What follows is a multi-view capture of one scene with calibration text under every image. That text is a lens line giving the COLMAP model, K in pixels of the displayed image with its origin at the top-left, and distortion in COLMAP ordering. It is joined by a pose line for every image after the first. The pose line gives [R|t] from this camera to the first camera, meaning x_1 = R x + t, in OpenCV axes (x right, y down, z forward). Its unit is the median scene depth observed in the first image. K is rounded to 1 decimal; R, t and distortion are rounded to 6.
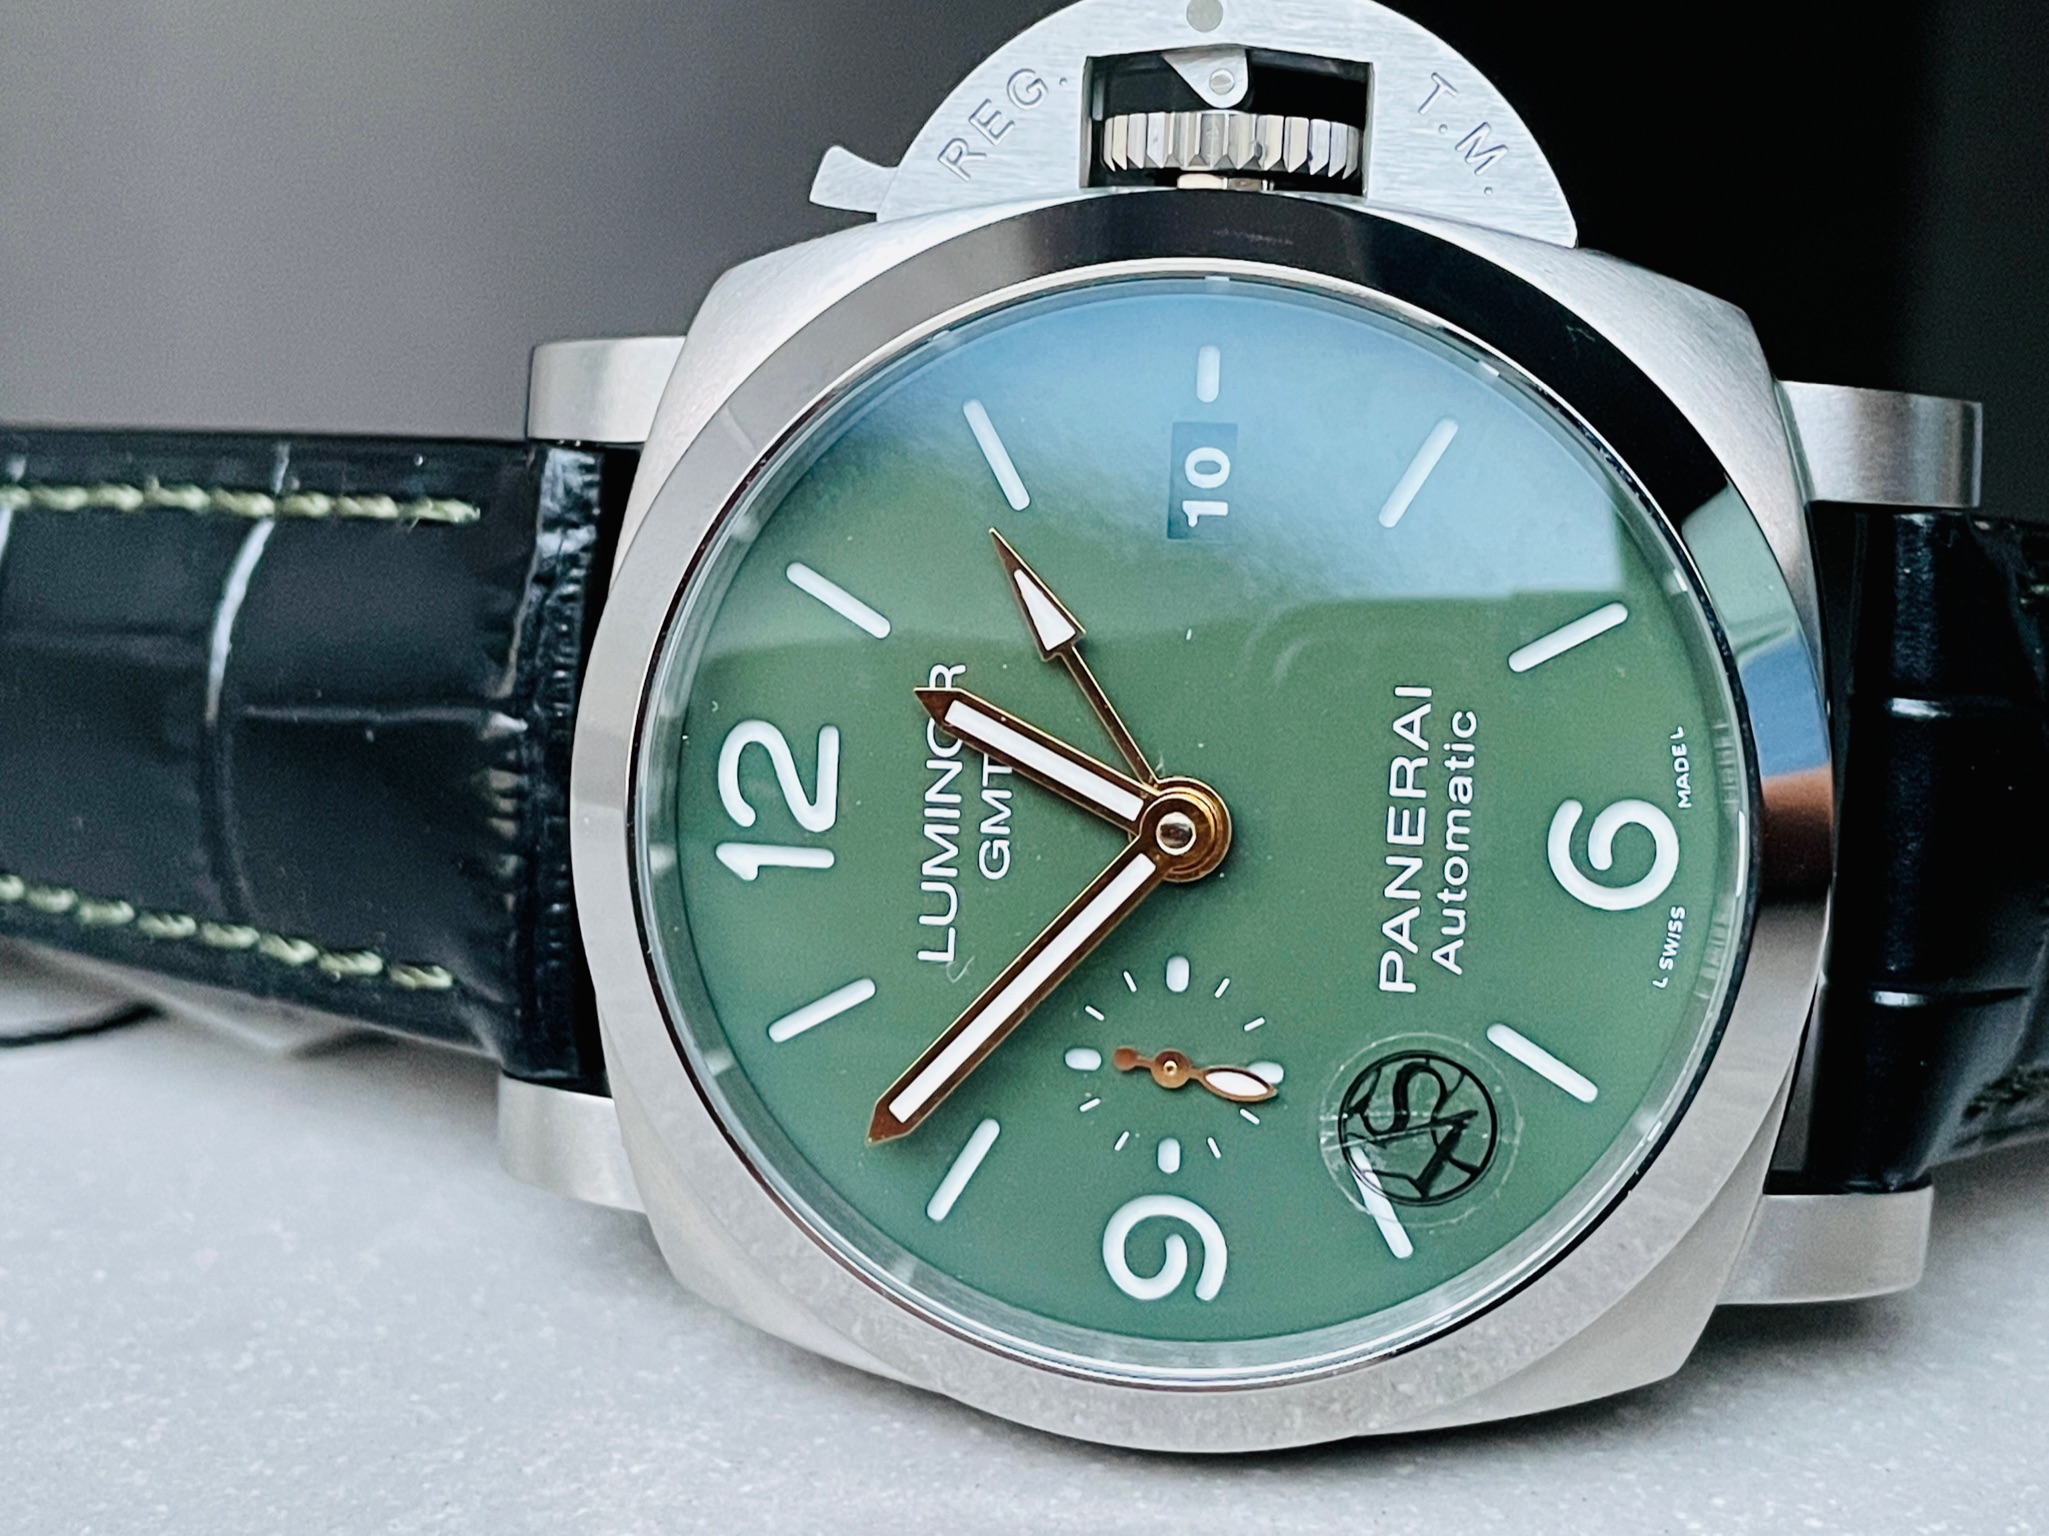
lens RADIAL K [[3098.3, 0, 1023.8], [0, 3098.3, 758.1], [0, 0, 1]] dist [0.096146, -0.095706]
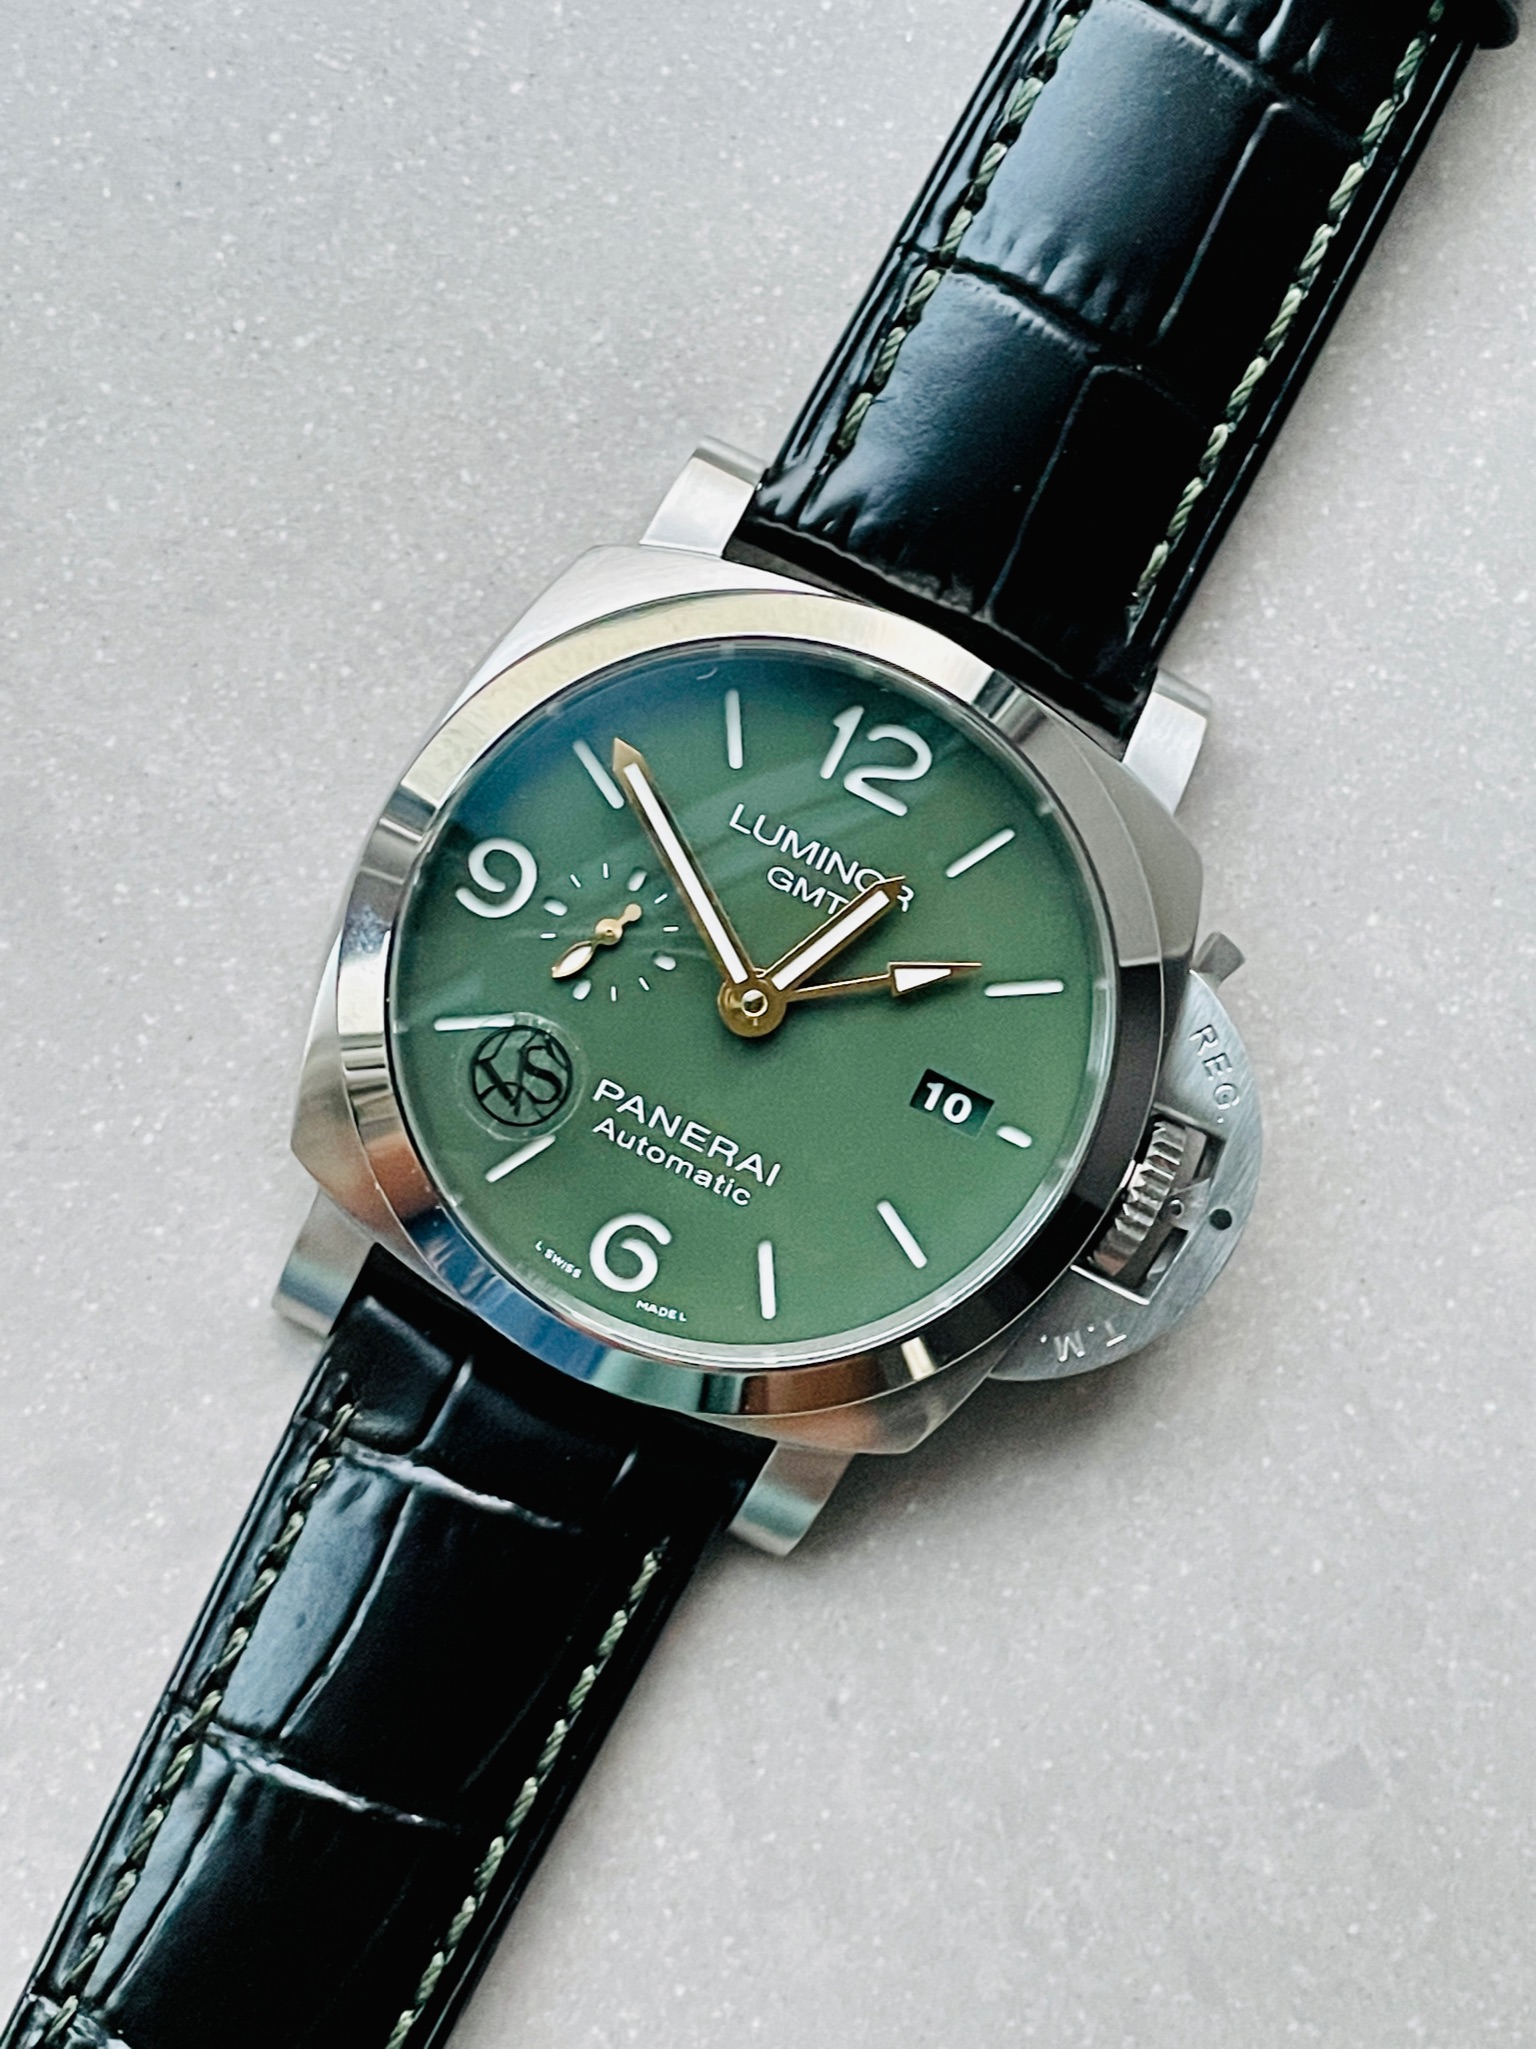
lens RADIAL K [[3182.9, 0, 765.0], [0, 3182.9, 1019.5], [0, 0, 1]] dist [0.135392, -0.483303]
pose [[-0.408726, 0.899211, 0.156088, -0.190334], [-0.910219, -0.389133, -0.141696, 0.237320], [-0.066676, -0.199989, 0.977527, -0.537320]]
